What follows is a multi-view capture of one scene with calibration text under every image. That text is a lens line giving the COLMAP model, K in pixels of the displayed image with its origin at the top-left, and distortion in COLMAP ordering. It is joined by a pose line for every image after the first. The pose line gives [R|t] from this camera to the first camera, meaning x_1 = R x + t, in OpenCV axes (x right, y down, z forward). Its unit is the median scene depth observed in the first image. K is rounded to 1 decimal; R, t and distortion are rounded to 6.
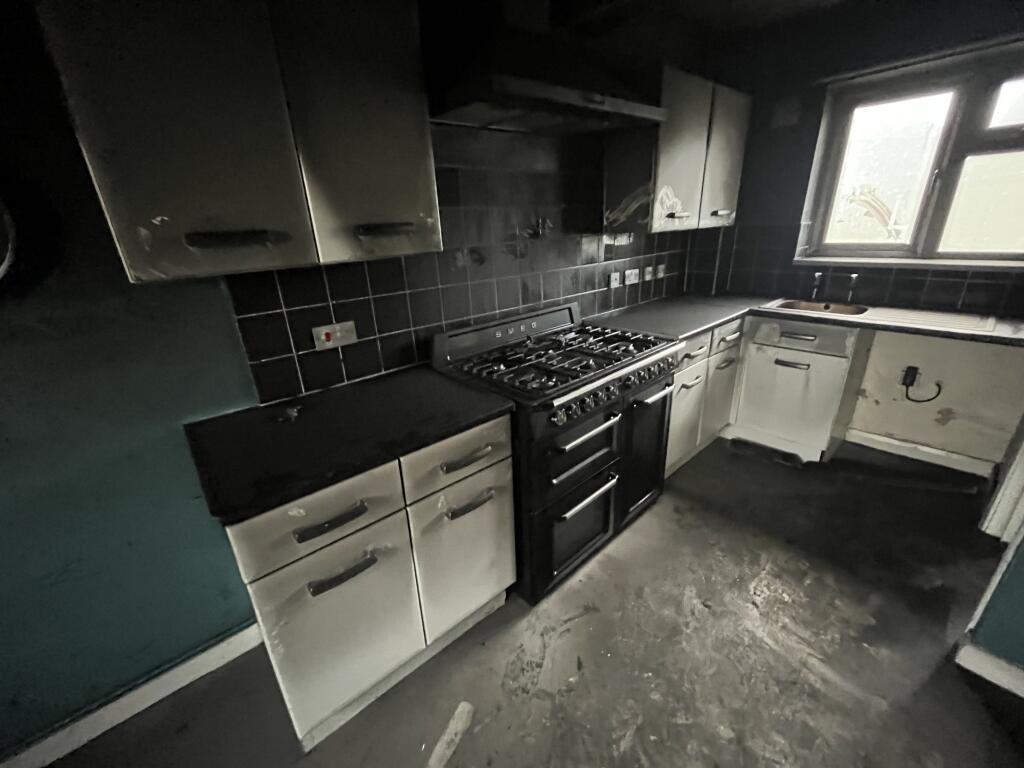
lens RADIAL K [[412.7, 0, 509.3], [0, 412.7, 382.8], [0, 0, 1]] dist [0.001342, -0.000016]
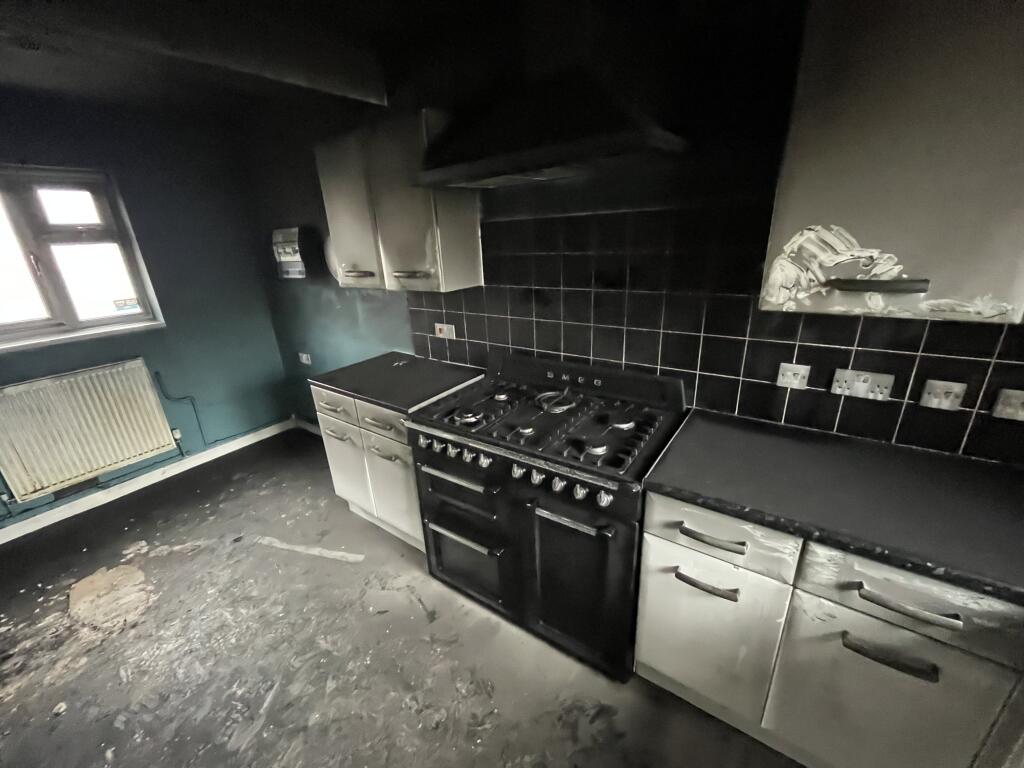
lens RADIAL K [[412.7, 0, 510.2], [0, 412.7, 383.1], [0, 0, 1]] dist [0.001342, -0.000016]
pose [[0.232004, 0.365605, -0.901392, 1.124867], [-0.315035, 0.904971, 0.285972, -0.460630], [0.920286, 0.217623, 0.325136, 0.748496]]
